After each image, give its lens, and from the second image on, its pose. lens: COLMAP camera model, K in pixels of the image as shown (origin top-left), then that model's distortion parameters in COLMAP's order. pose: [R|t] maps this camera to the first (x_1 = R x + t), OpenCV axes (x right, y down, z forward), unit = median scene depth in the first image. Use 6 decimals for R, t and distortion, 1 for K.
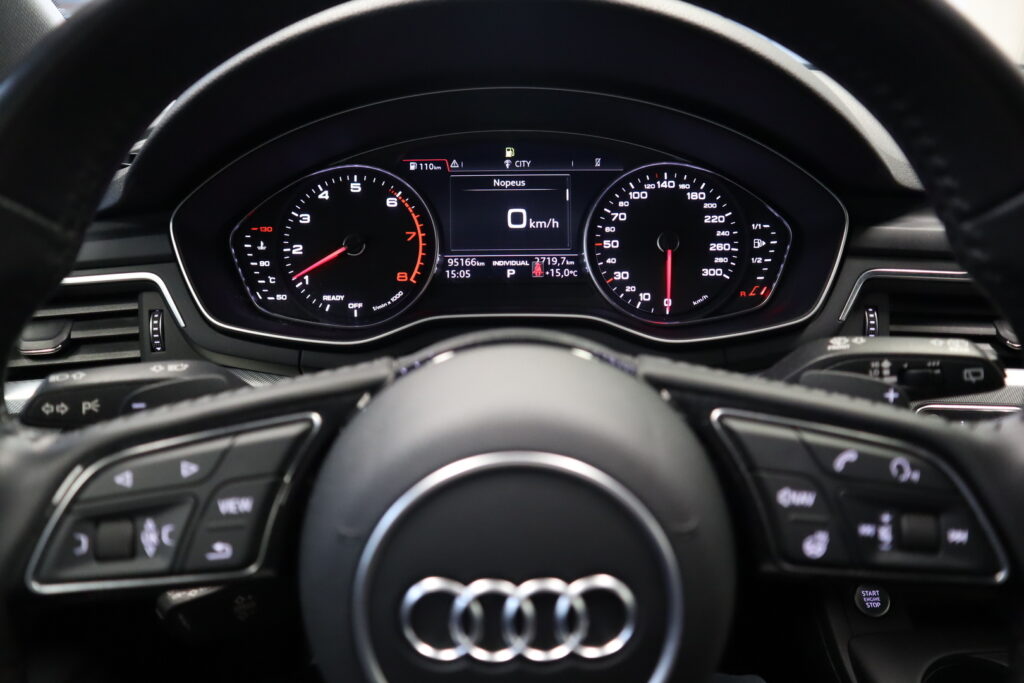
lens RADIAL K [[714.7, 0, 513.5], [0, 714.7, 334.2], [0, 0, 1]] dist [-0.114964, 0.074469]
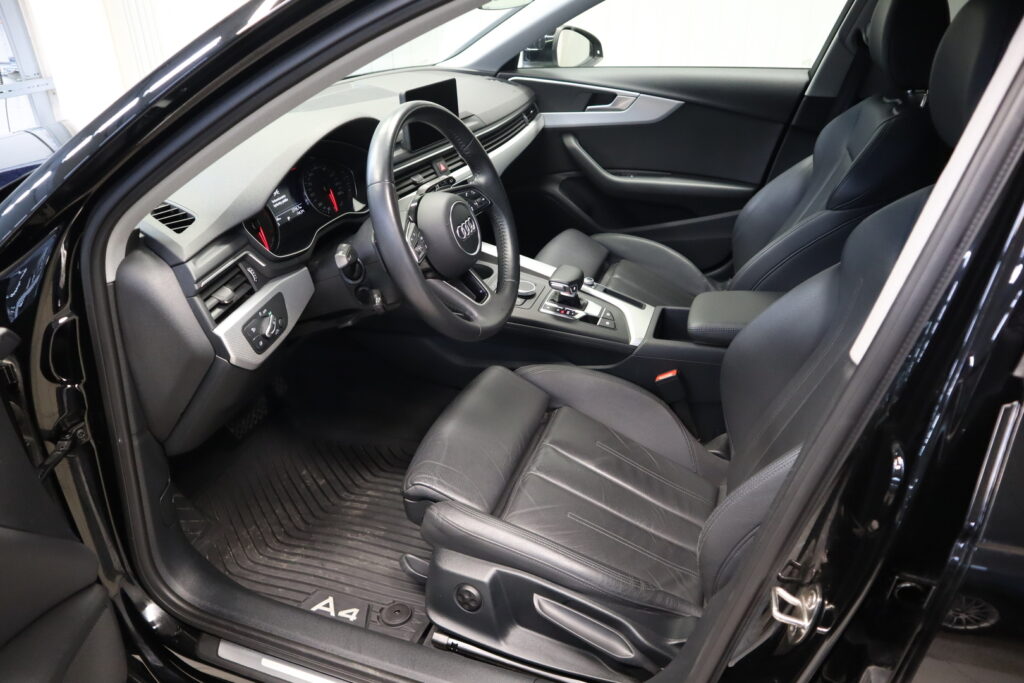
lens RADIAL K [[714.7, 0, 513.5], [0, 714.7, 334.2], [0, 0, 1]] dist [-0.114964, 0.074469]
pose [[0.335432, -0.442567, 0.831637, -4.147934], [0.380255, 0.871278, 0.310291, -0.420423], [-0.861912, 0.212153, 0.460543, -1.520109]]
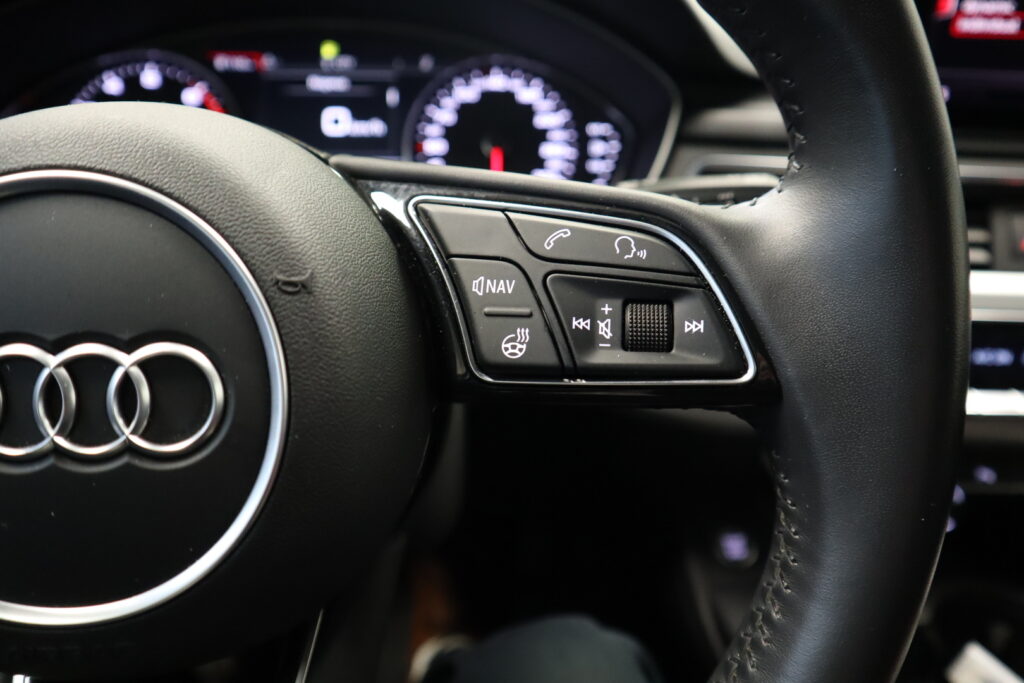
lens RADIAL K [[714.7, 0, 513.5], [0, 714.7, 334.2], [0, 0, 1]] dist [-0.114964, 0.074469]
pose [[0.996380, 0.002089, 0.084985, 0.326710], [-0.000001, 0.999698, -0.024565, 0.278989], [-0.085010, 0.024476, 0.996079, 0.192227]]
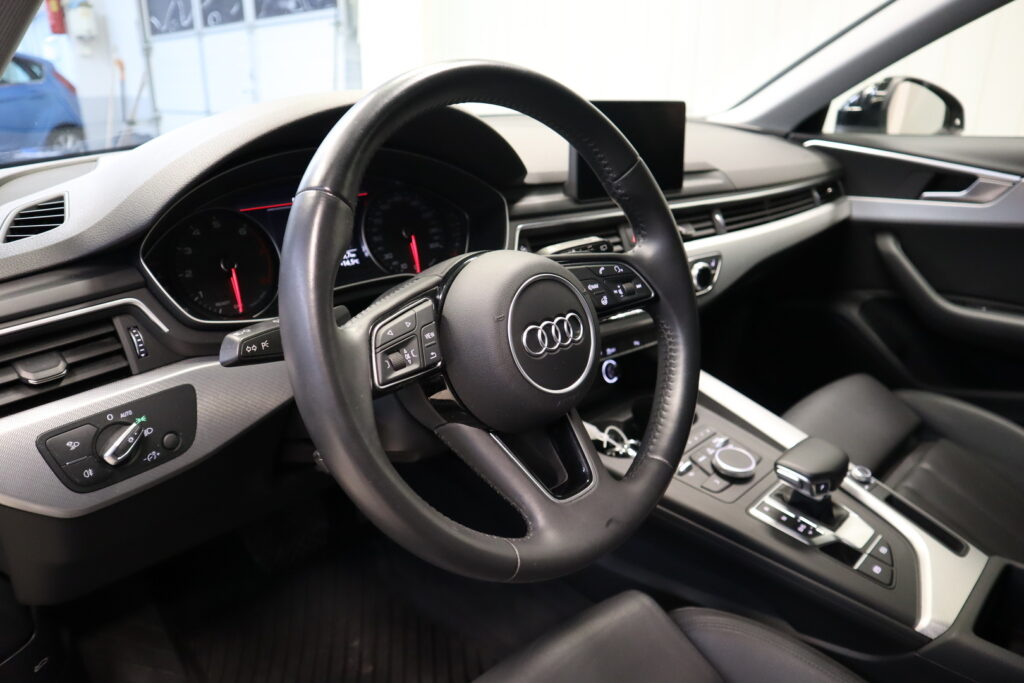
lens RADIAL K [[714.7, 0, 513.5], [0, 714.7, 334.2], [0, 0, 1]] dist [-0.114964, 0.074469]
pose [[0.723821, -0.223703, 0.652718, -1.523821], [0.259317, 0.964830, 0.043106, 0.192750], [-0.639404, 0.138060, 0.756374, -0.797421]]
